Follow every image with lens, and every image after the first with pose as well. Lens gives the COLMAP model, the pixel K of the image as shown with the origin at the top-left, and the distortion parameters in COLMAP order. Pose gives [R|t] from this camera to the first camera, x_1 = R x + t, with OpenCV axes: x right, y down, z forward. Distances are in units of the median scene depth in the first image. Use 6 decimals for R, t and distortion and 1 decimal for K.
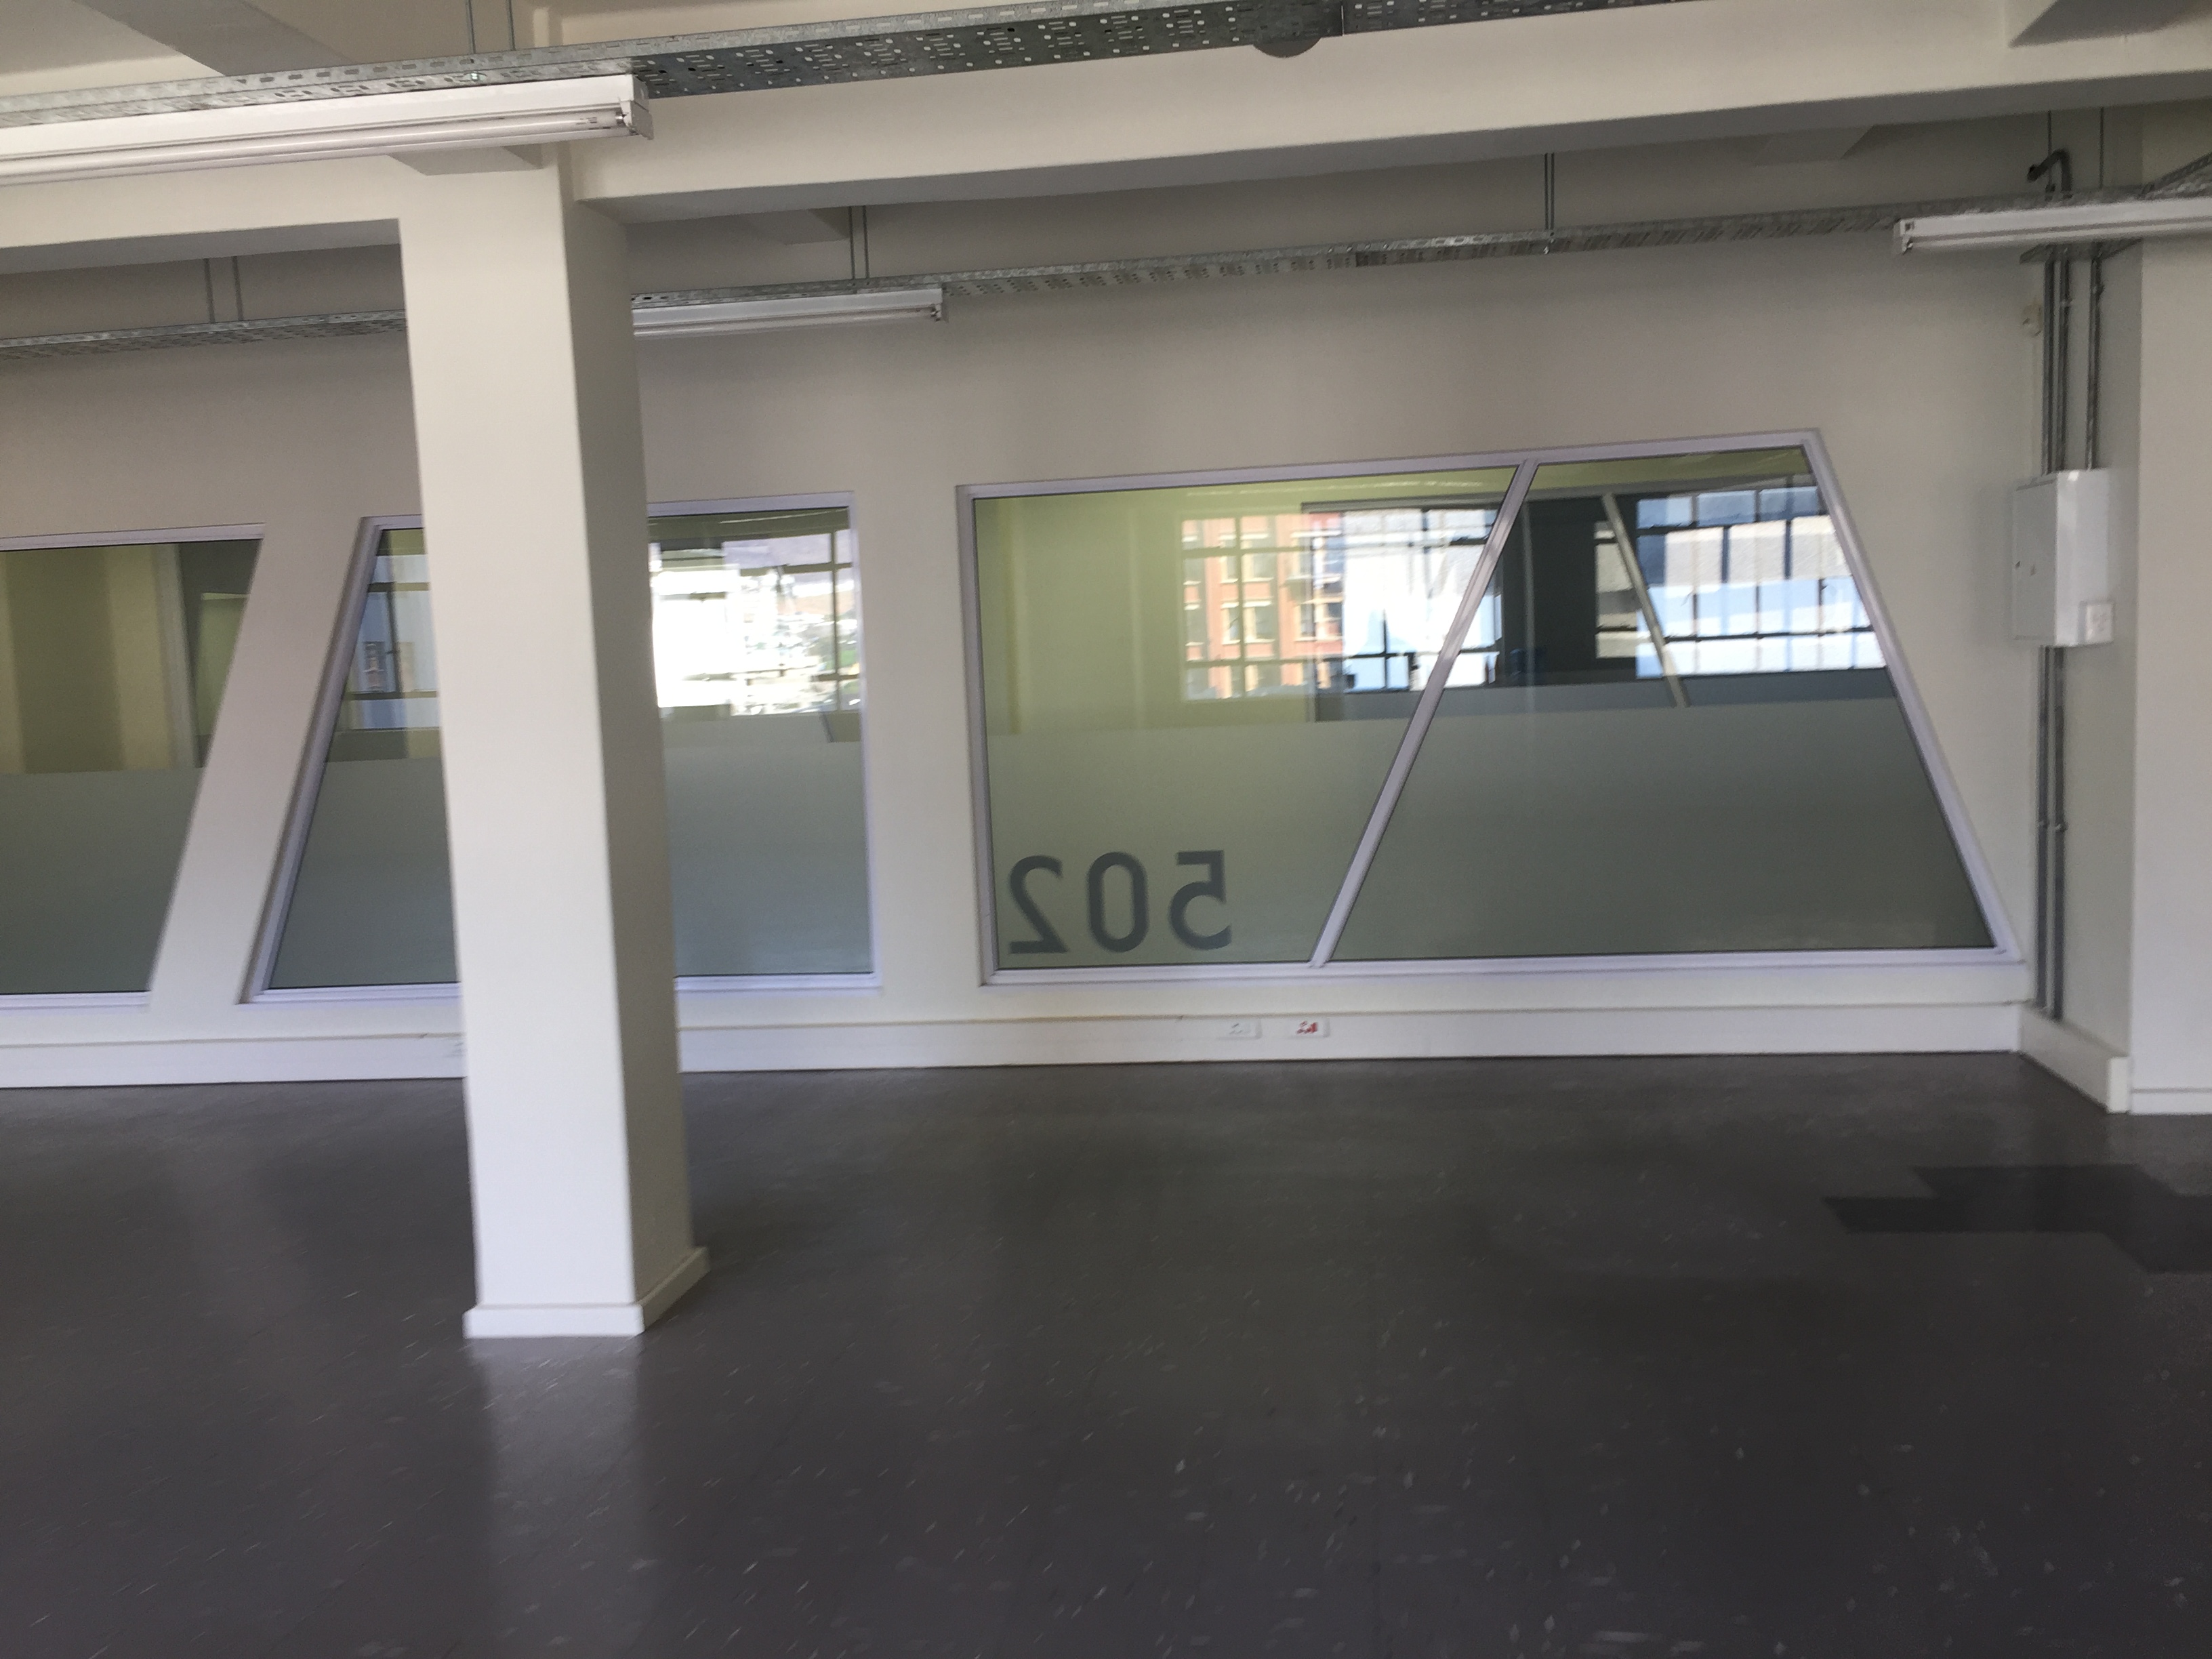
lens RADIAL K [[1852.2, 0, 1106.0], [0, 1852.2, 829.5], [0, 0, 1]] dist [0.038342, -0.077607]
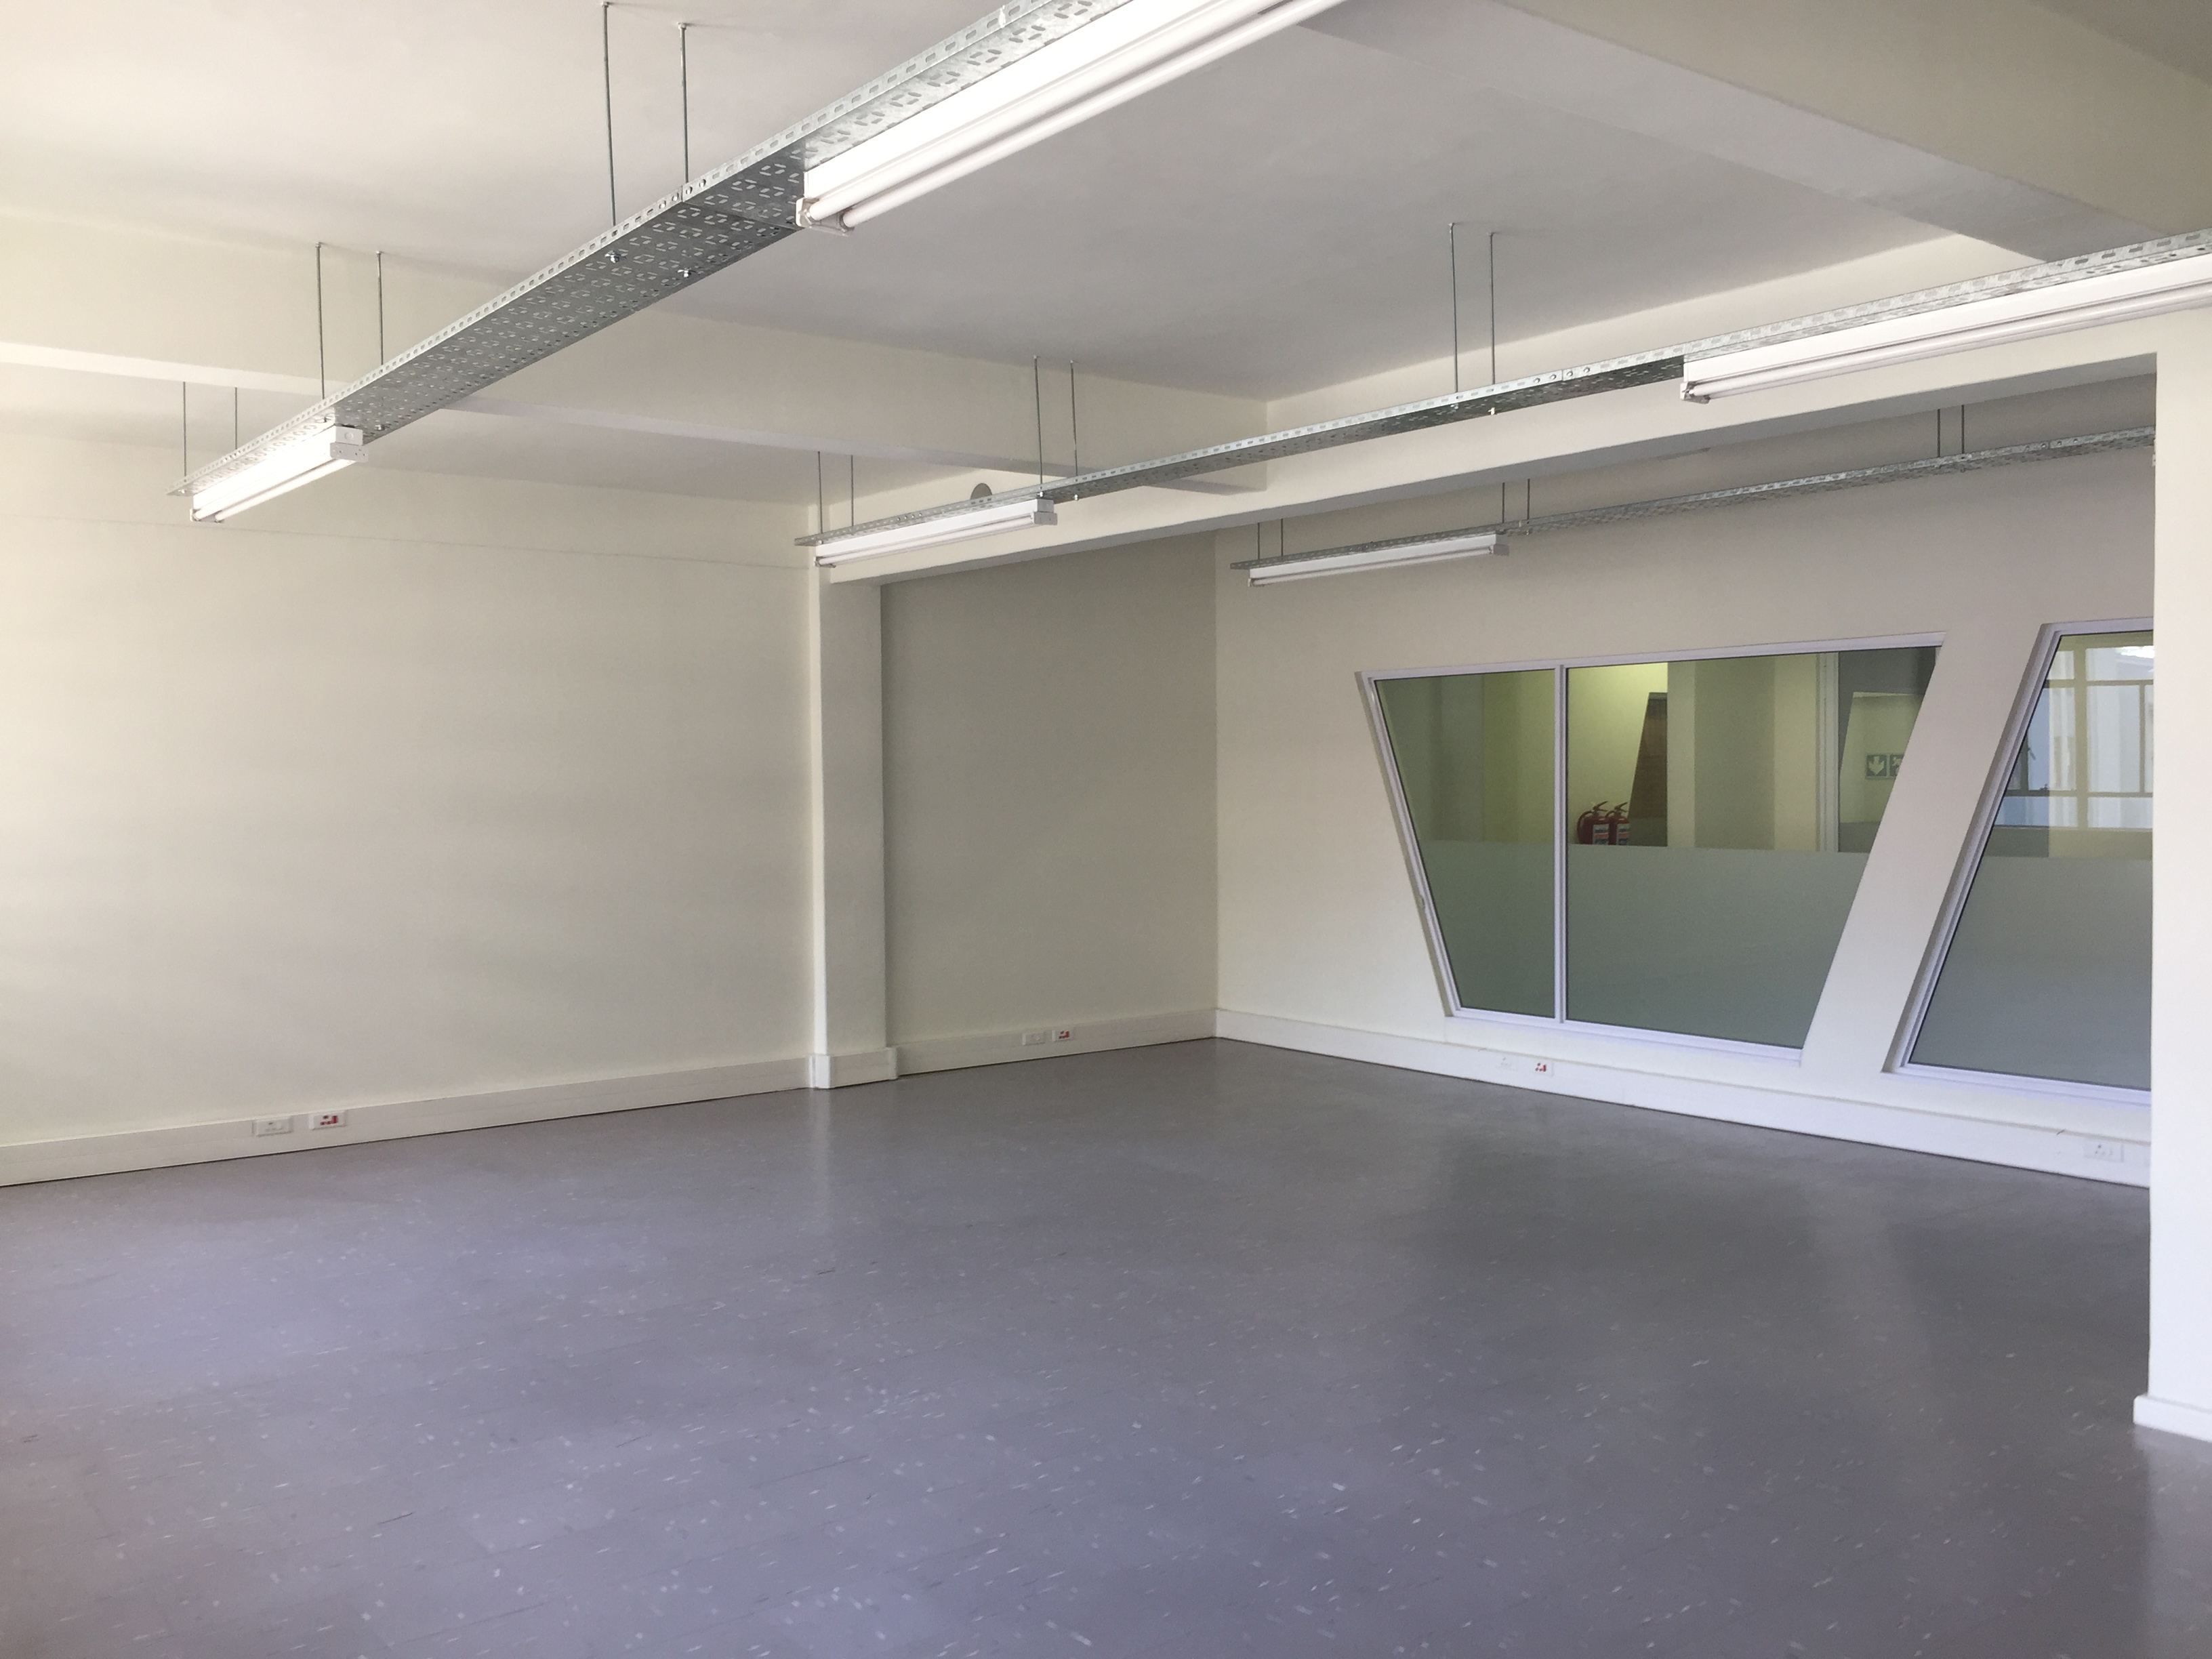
lens RADIAL K [[1852.2, 0, 1106.0], [0, 1852.2, 829.5], [0, 0, 1]] dist [0.038342, -0.077607]
pose [[0.696932, 0.057351, -0.714840, -0.023201], [-0.091923, 0.995719, -0.009735, 0.008183], [0.711222, 0.072495, 0.699220, -0.146694]]
